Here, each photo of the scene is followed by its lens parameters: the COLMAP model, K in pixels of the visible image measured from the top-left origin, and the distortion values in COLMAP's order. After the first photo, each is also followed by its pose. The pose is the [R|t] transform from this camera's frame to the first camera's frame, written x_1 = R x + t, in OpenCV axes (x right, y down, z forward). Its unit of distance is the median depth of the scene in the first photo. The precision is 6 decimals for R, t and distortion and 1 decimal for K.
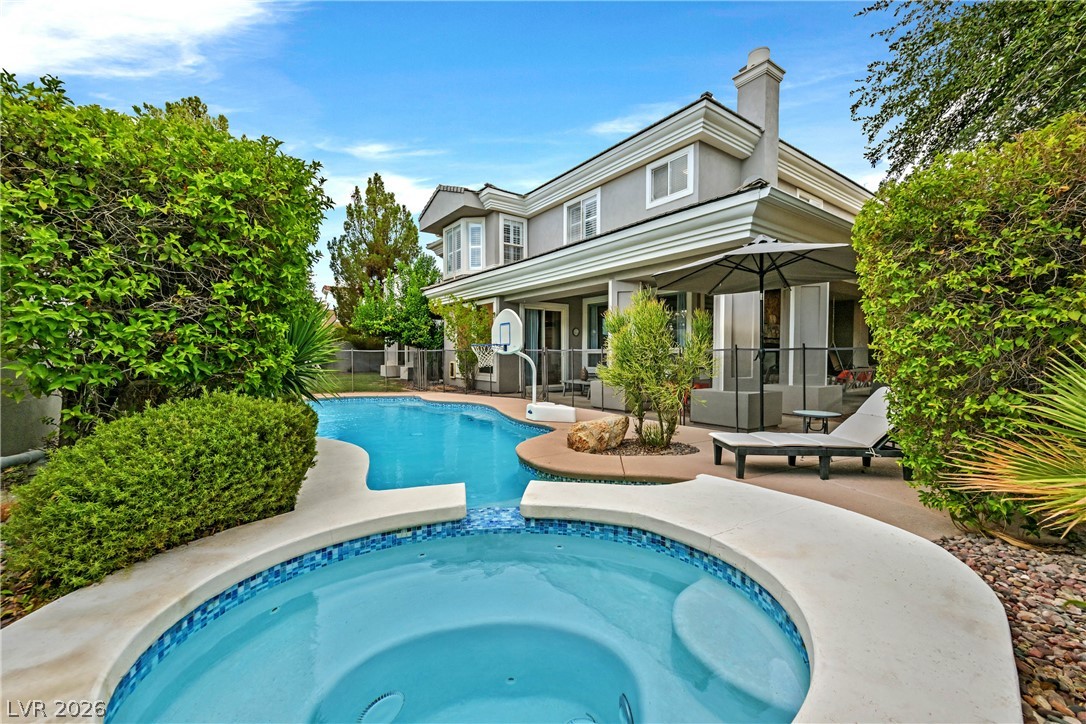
lens RADIAL K [[445.2, 0, 543.0], [0, 445.2, 362.0], [0, 0, 1]] dist [-0.002022, 0.000093]
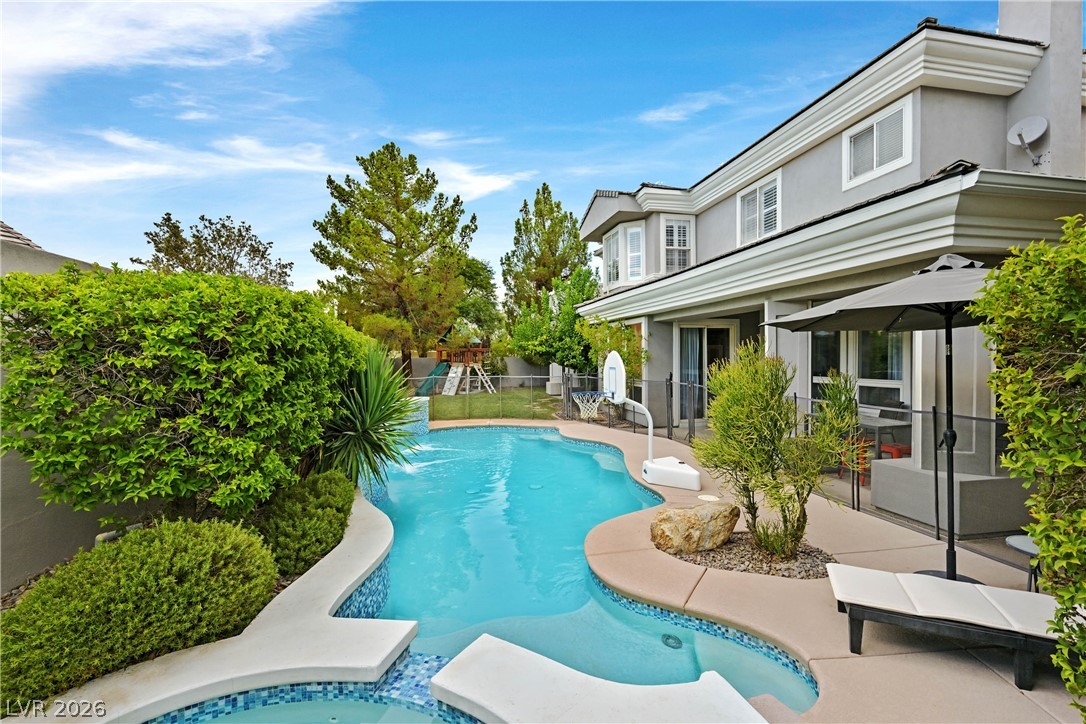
lens RADIAL K [[487.7, 0, 543.0], [0, 487.7, 362.0], [0, 0, 1]] dist [-0.004409, -0.000673]
pose [[0.912381, -0.005176, -0.409310, 0.106635], [0.004614, 0.999987, -0.002361, -0.057267], [0.409317, 0.000265, 0.912392, 0.050328]]
